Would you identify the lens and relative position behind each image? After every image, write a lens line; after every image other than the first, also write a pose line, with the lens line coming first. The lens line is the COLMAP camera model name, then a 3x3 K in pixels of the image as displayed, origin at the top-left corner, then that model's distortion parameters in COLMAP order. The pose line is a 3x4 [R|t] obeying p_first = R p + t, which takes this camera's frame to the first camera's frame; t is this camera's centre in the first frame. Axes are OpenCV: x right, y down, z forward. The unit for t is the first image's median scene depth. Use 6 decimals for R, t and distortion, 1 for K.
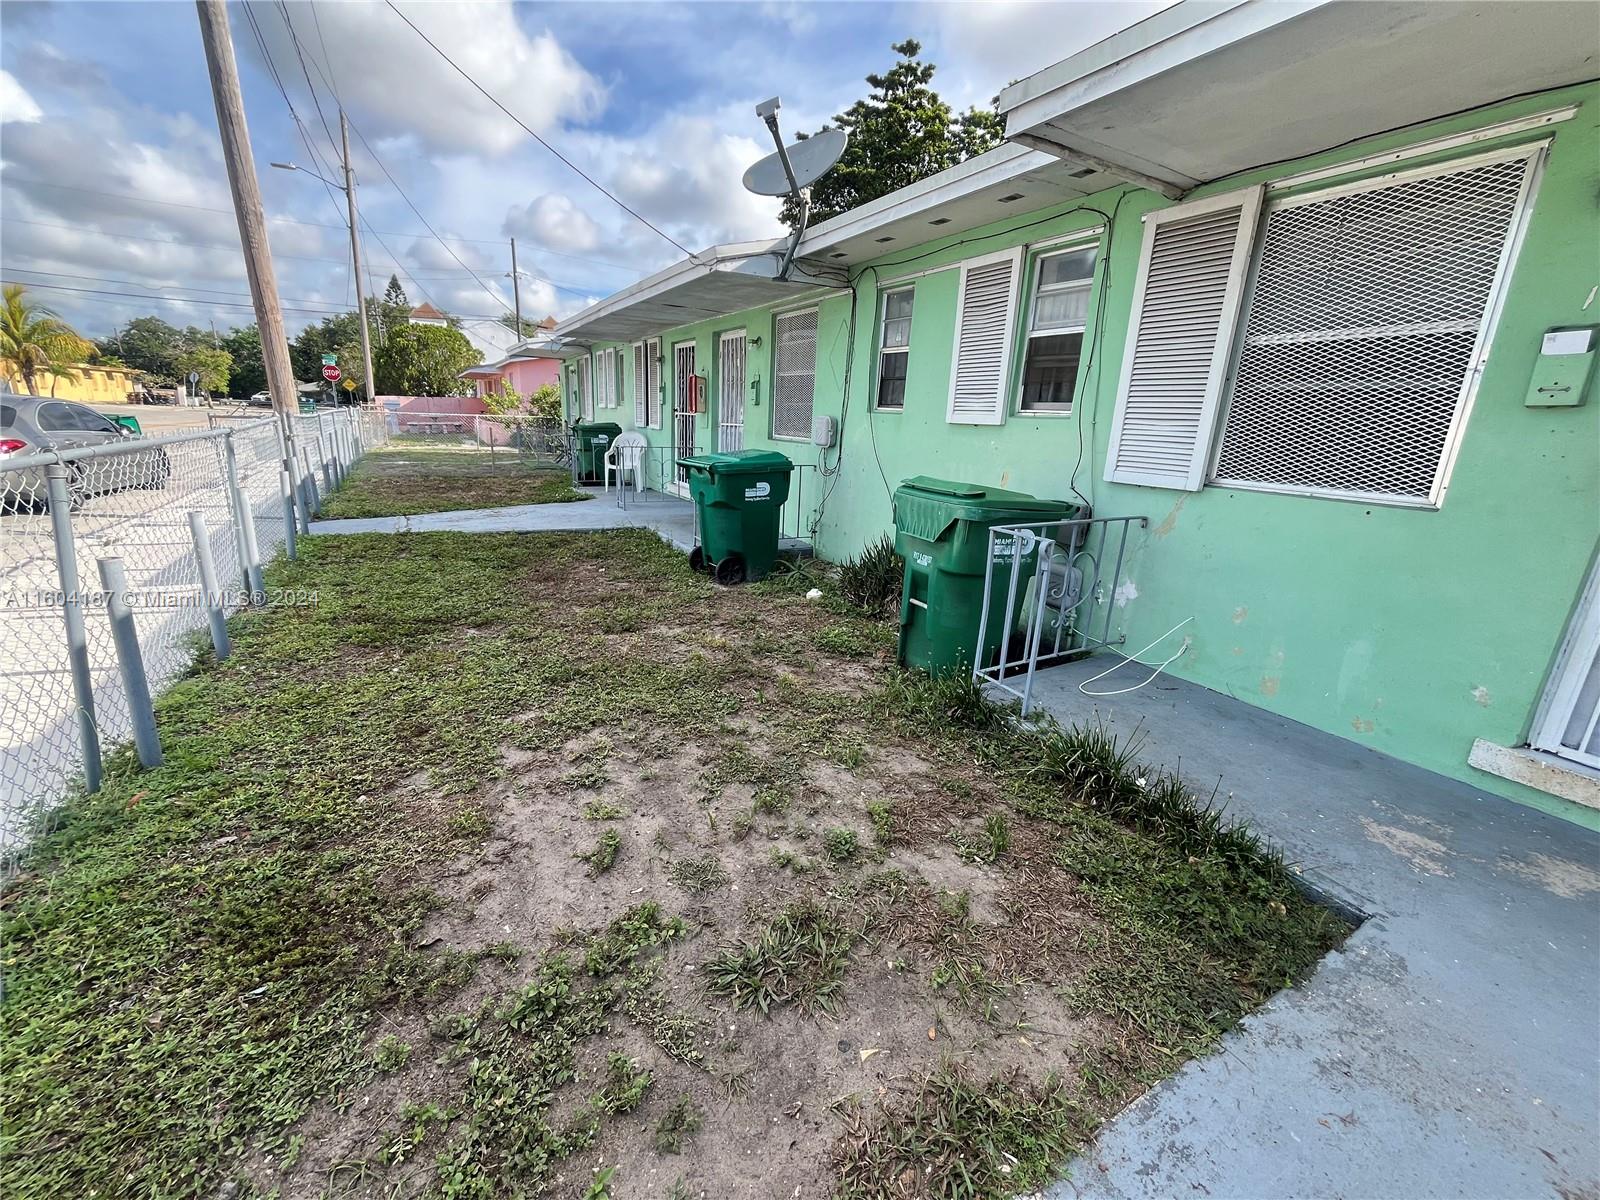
lens RADIAL K [[649.6, 0, 796.5], [0, 649.6, 602.3], [0, 0, 1]] dist [-0.002420, 0.000118]
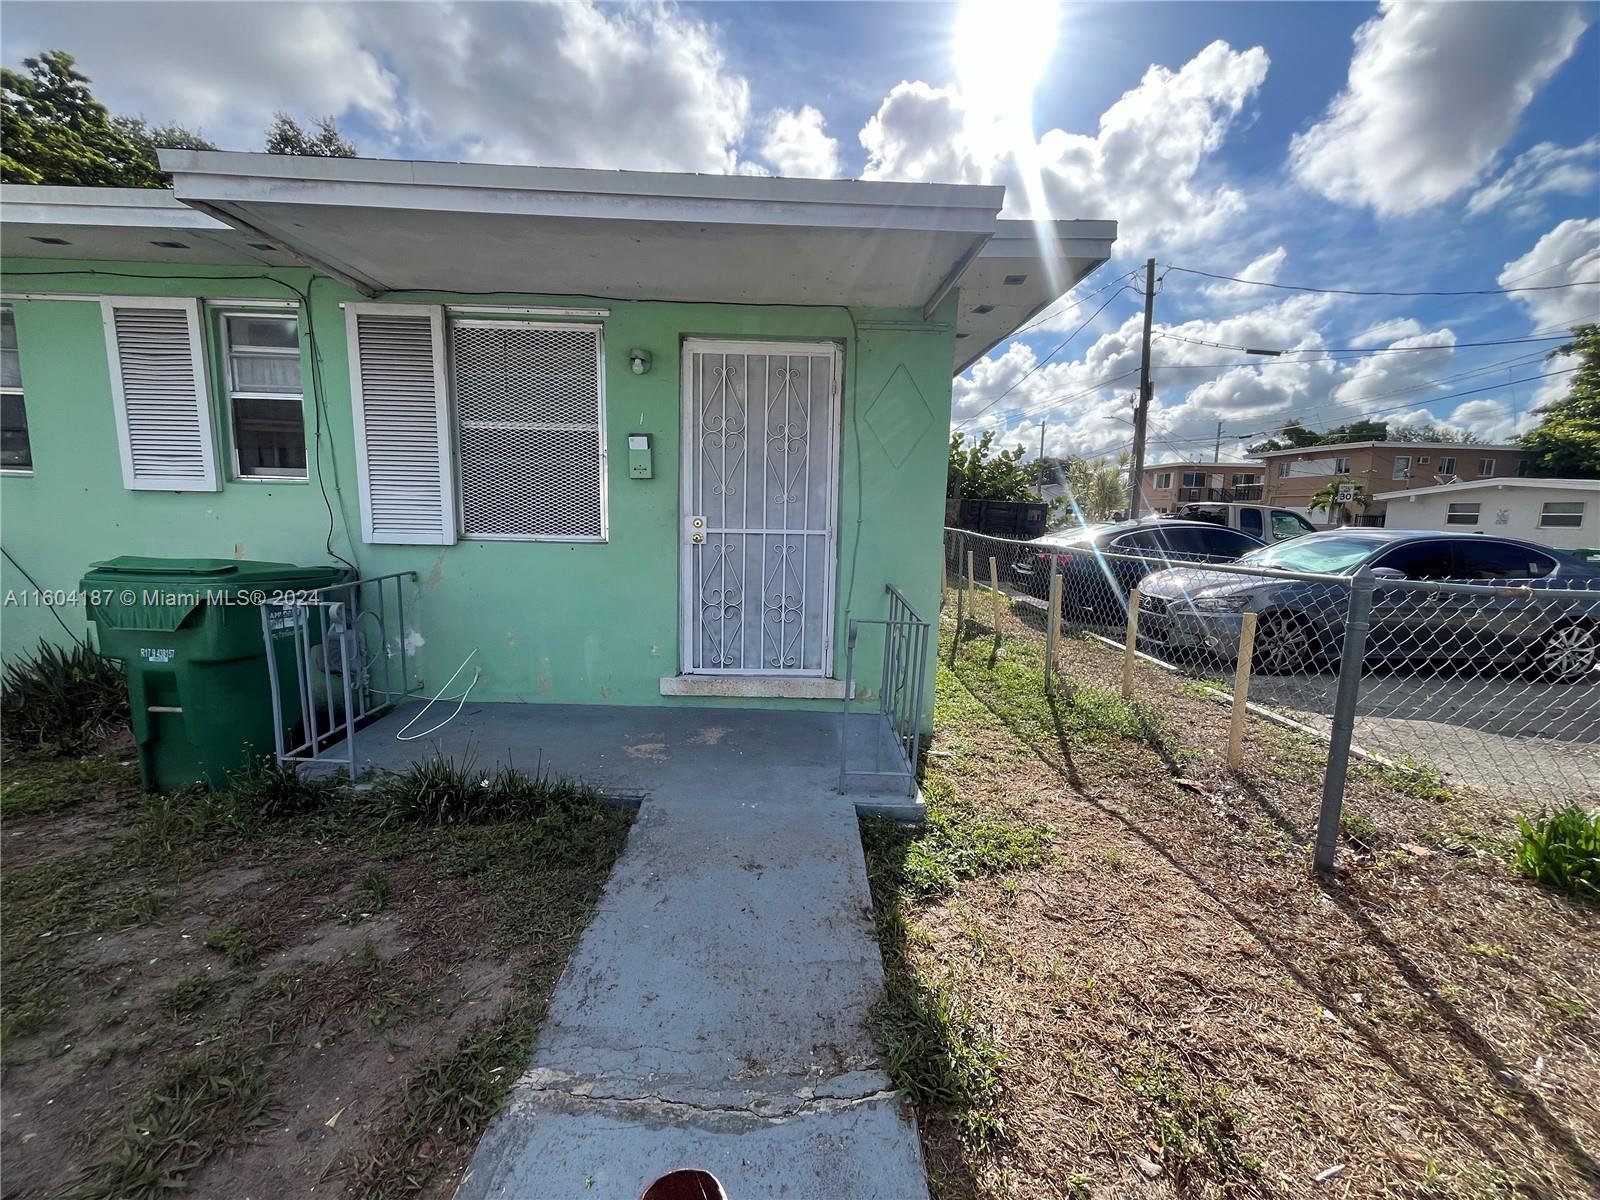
lens RADIAL K [[649.6, 0, 796.5], [0, 649.6, 602.3], [0, 0, 1]] dist [-0.002420, 0.000118]
pose [[0.477774, -0.161854, 0.863444, -0.127755], [0.236036, 0.970389, 0.051294, 0.018192], [-0.846179, 0.179297, 0.501831, -0.110262]]
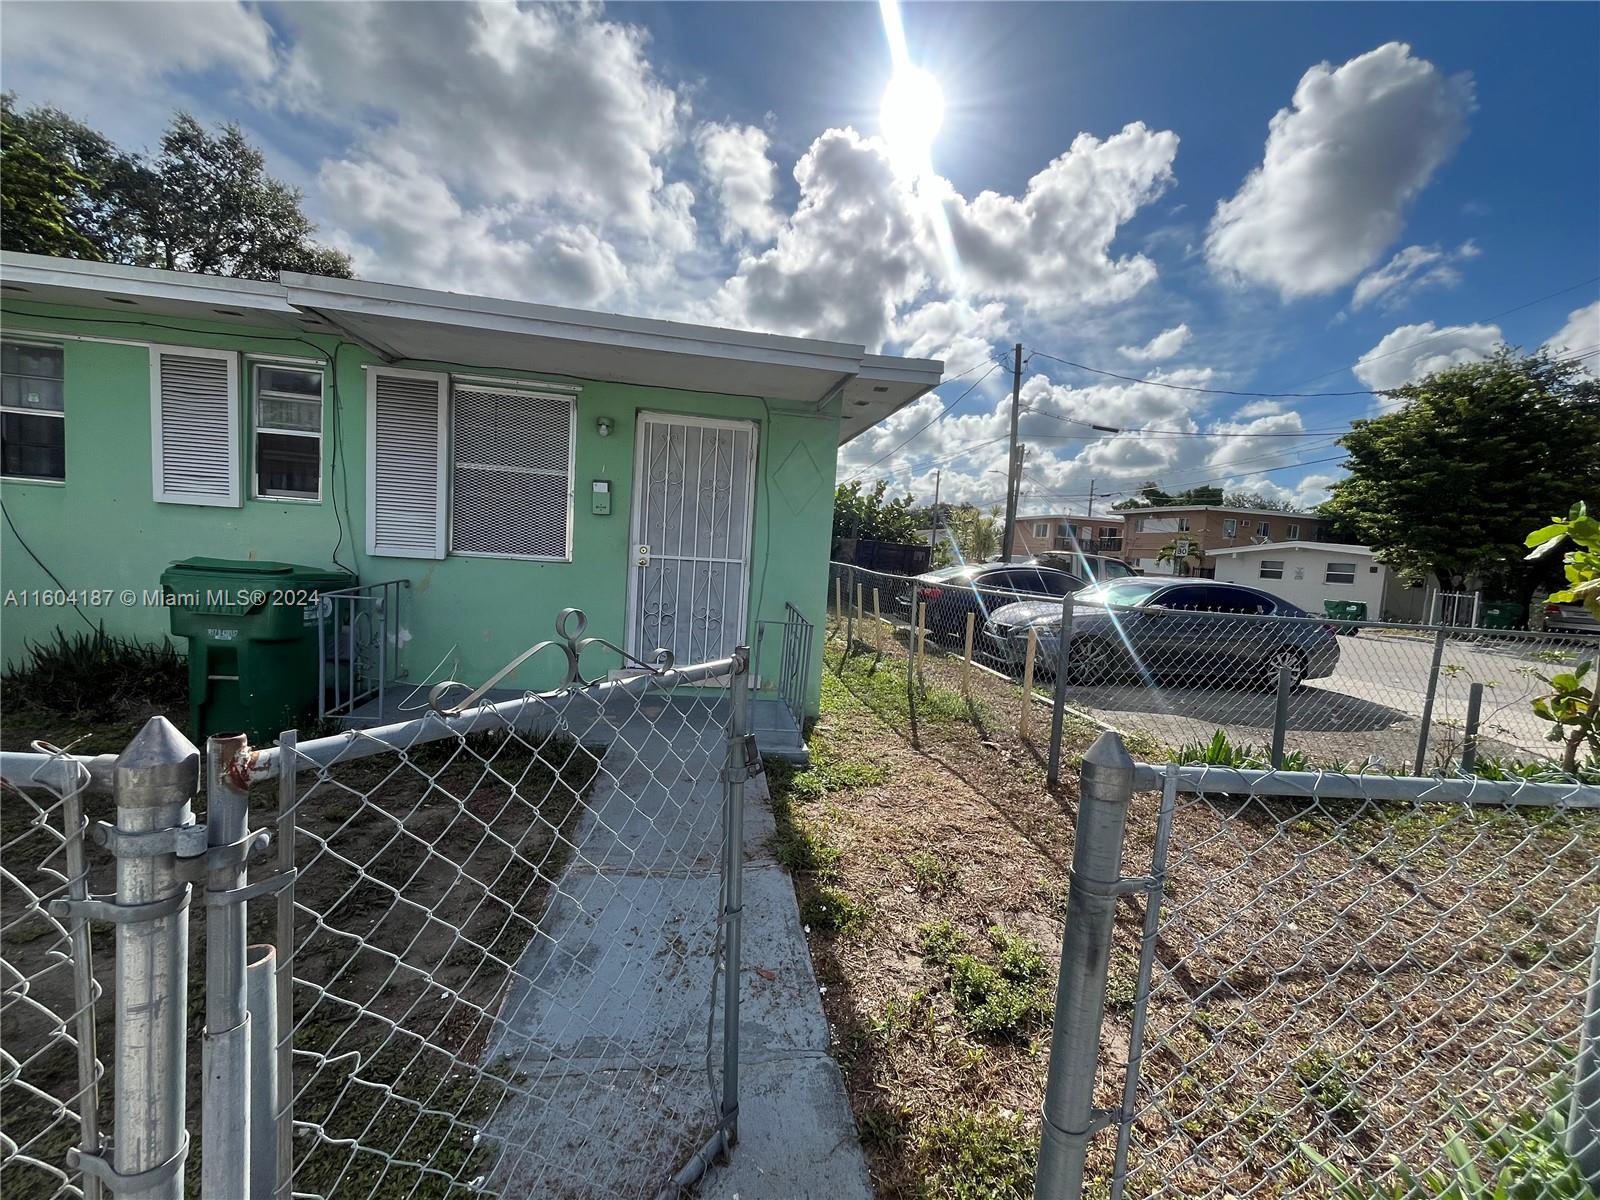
lens RADIAL K [[649.6, 0, 796.5], [0, 649.6, 602.3], [0, 0, 1]] dist [-0.002420, 0.000118]
pose [[0.350496, -0.104419, 0.930725, -0.499853], [0.203939, 0.978428, 0.032971, 0.040857], [-0.914091, 0.178255, 0.364230, -0.264777]]
